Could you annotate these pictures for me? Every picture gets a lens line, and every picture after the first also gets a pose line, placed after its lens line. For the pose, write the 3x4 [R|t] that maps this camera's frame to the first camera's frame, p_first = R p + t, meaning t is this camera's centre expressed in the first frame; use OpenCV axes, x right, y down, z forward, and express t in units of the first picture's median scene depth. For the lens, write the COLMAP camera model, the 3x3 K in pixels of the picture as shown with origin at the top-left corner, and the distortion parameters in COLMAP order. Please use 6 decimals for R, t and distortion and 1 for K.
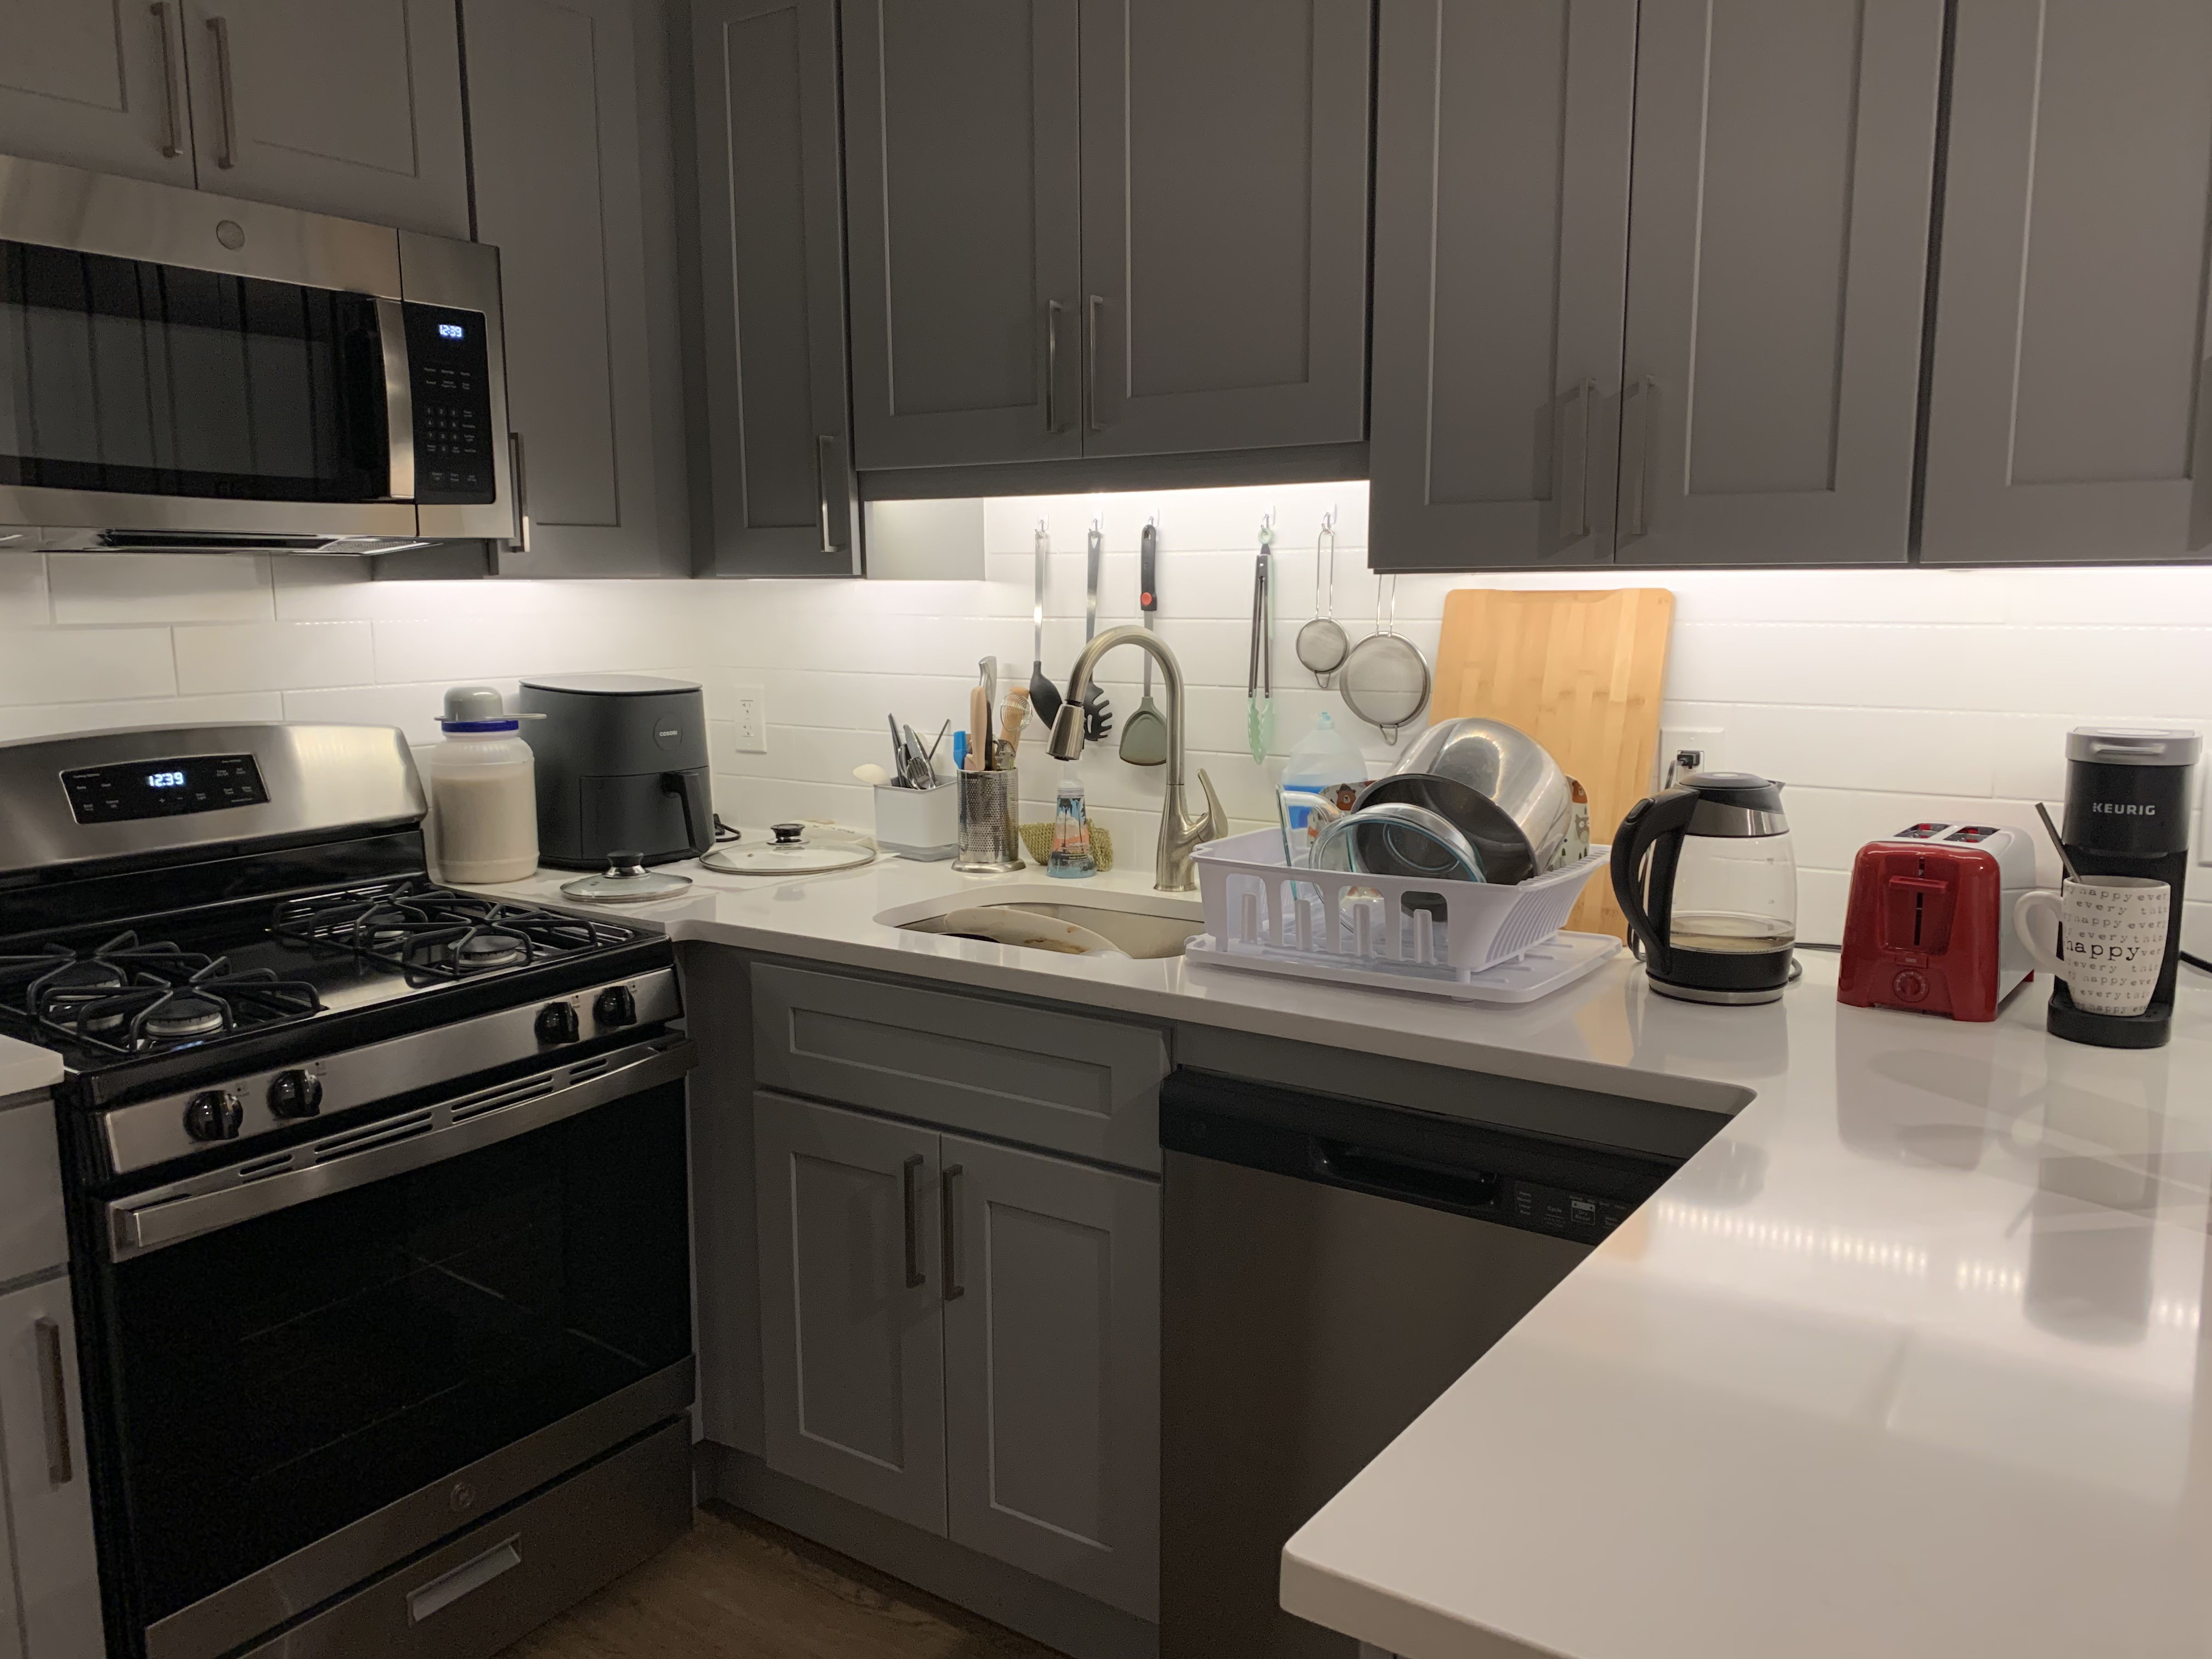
lens RADIAL K [[1657.1, 0, 1106.0], [0, 1657.1, 829.5], [0, 0, 1]] dist [0.001513, 0.001260]
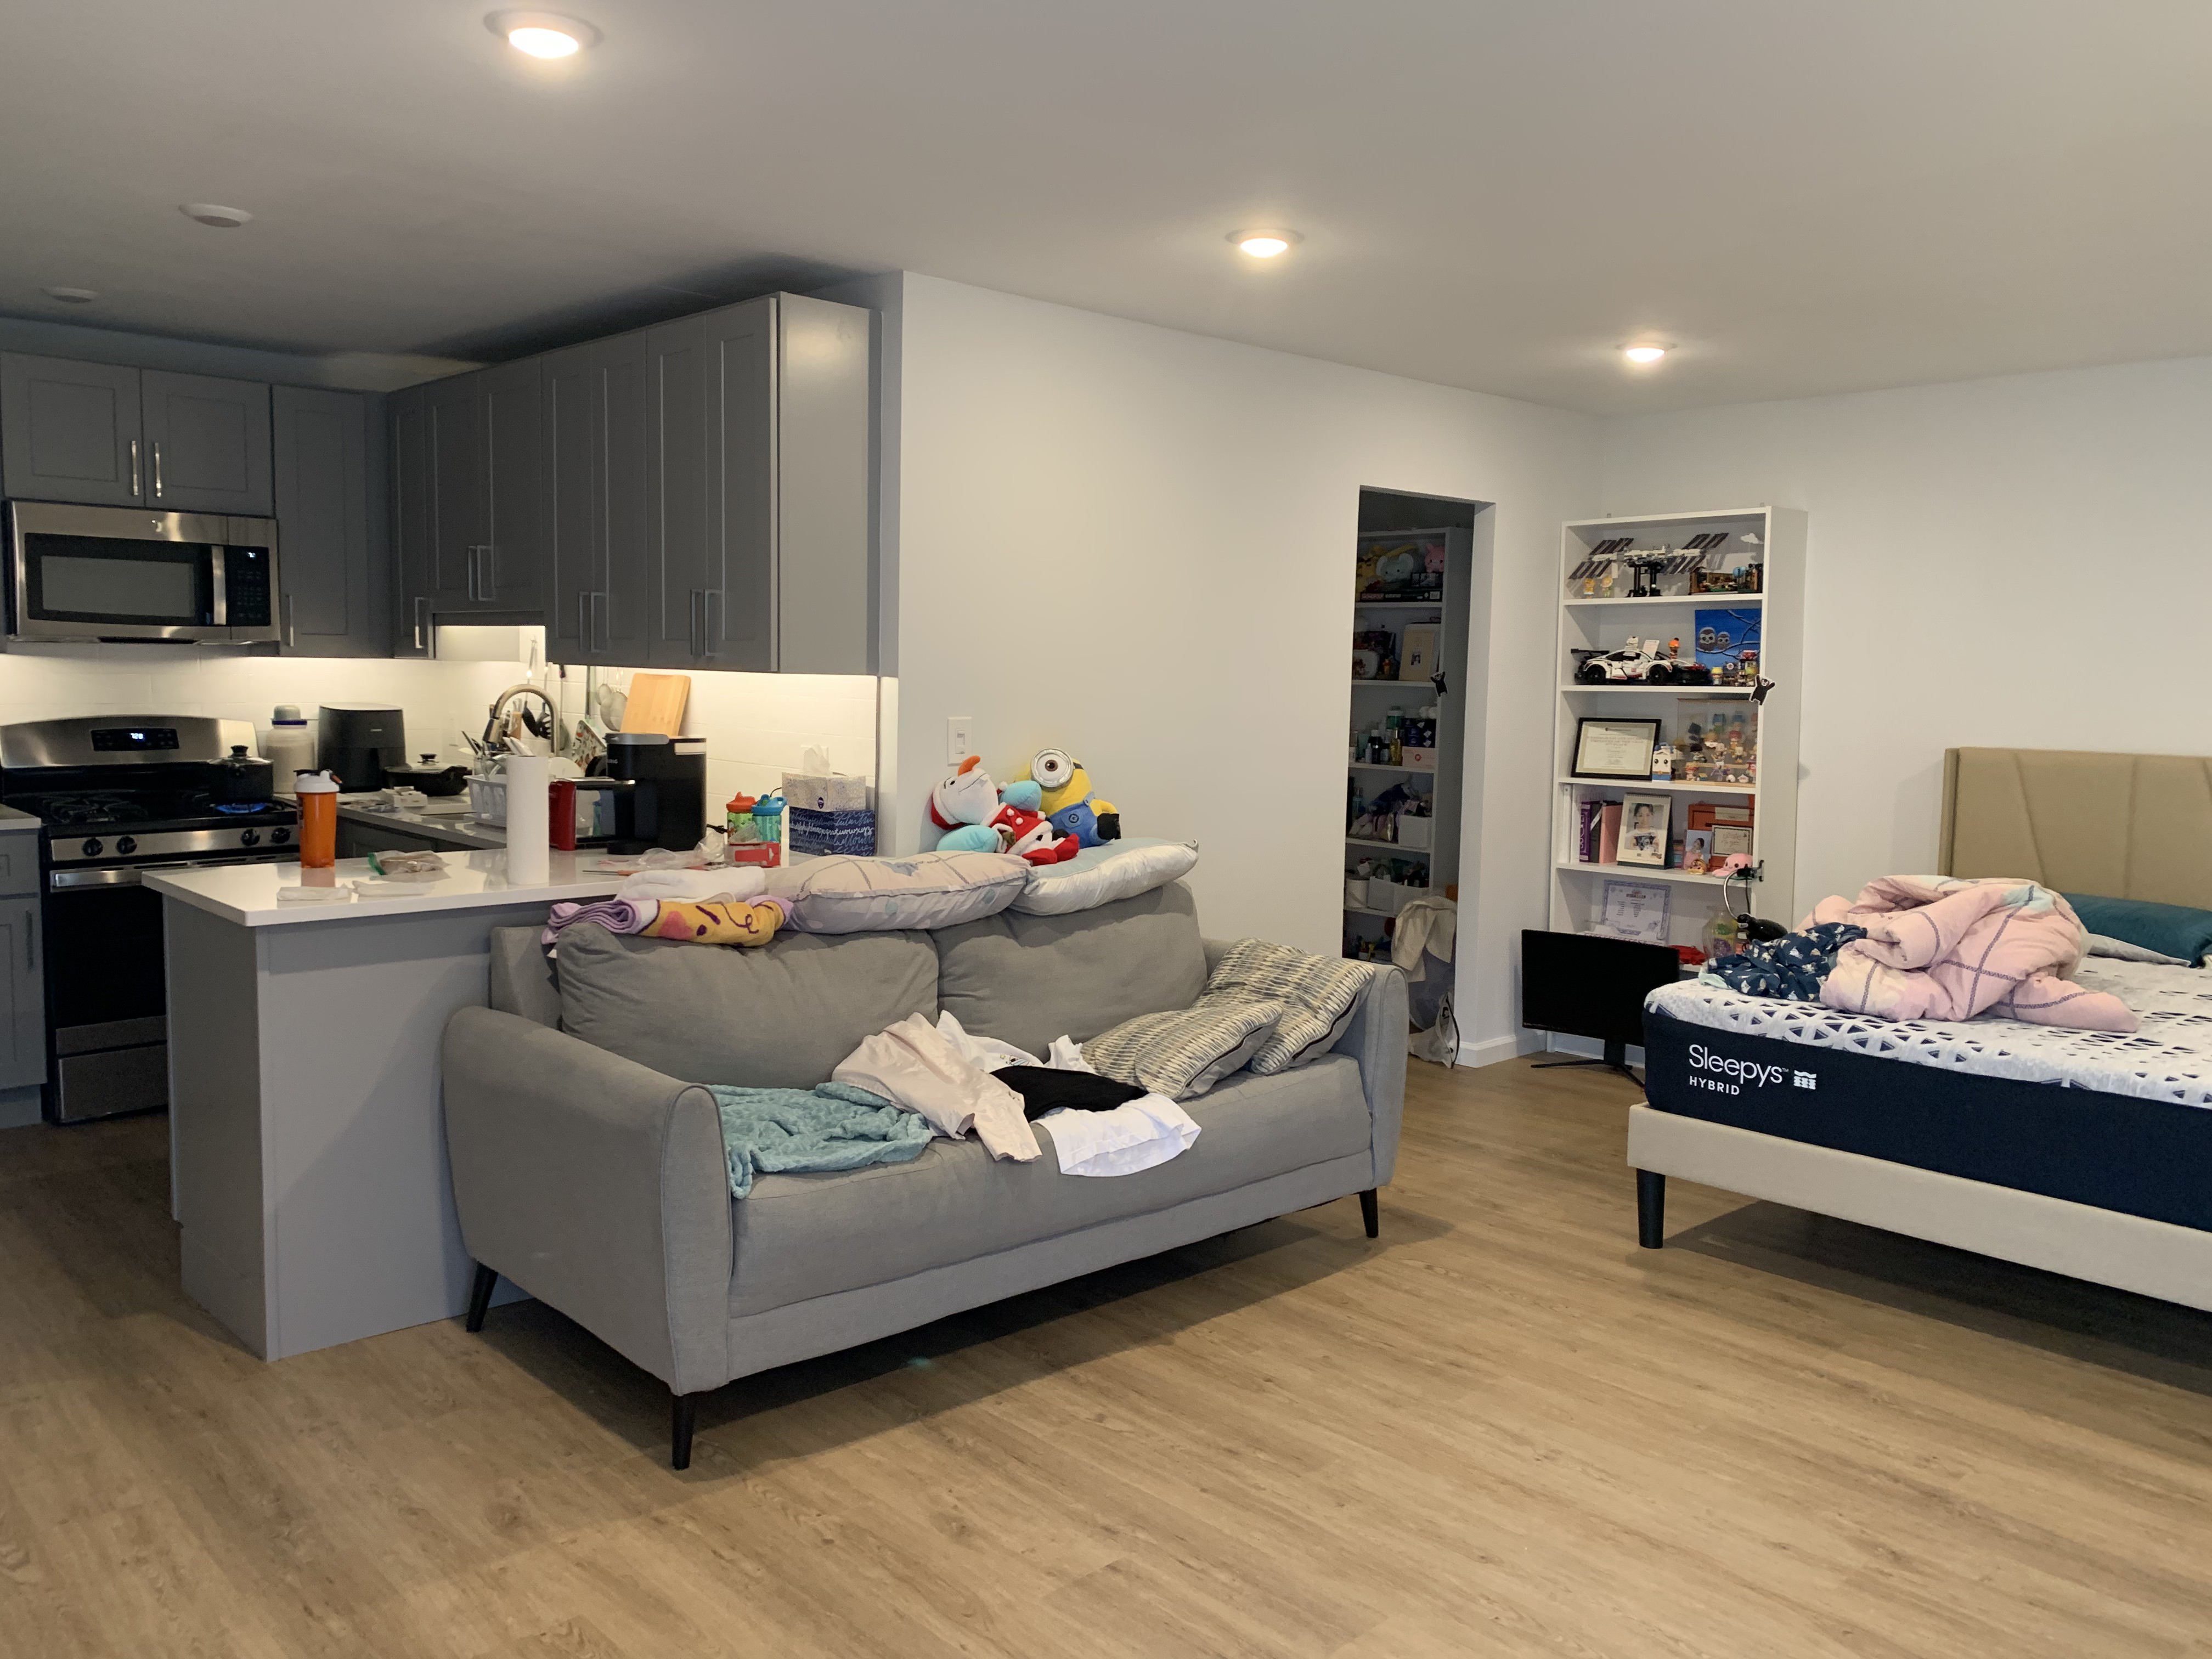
lens RADIAL K [[1657.1, 0, 1106.0], [0, 1657.1, 829.5], [0, 0, 1]] dist [0.001513, 0.001260]
pose [[0.978457, 0.046362, -0.201177, 1.296448], [-0.056242, 0.997461, -0.043676, 0.130152], [0.198641, 0.054050, 0.978581, -1.068842]]
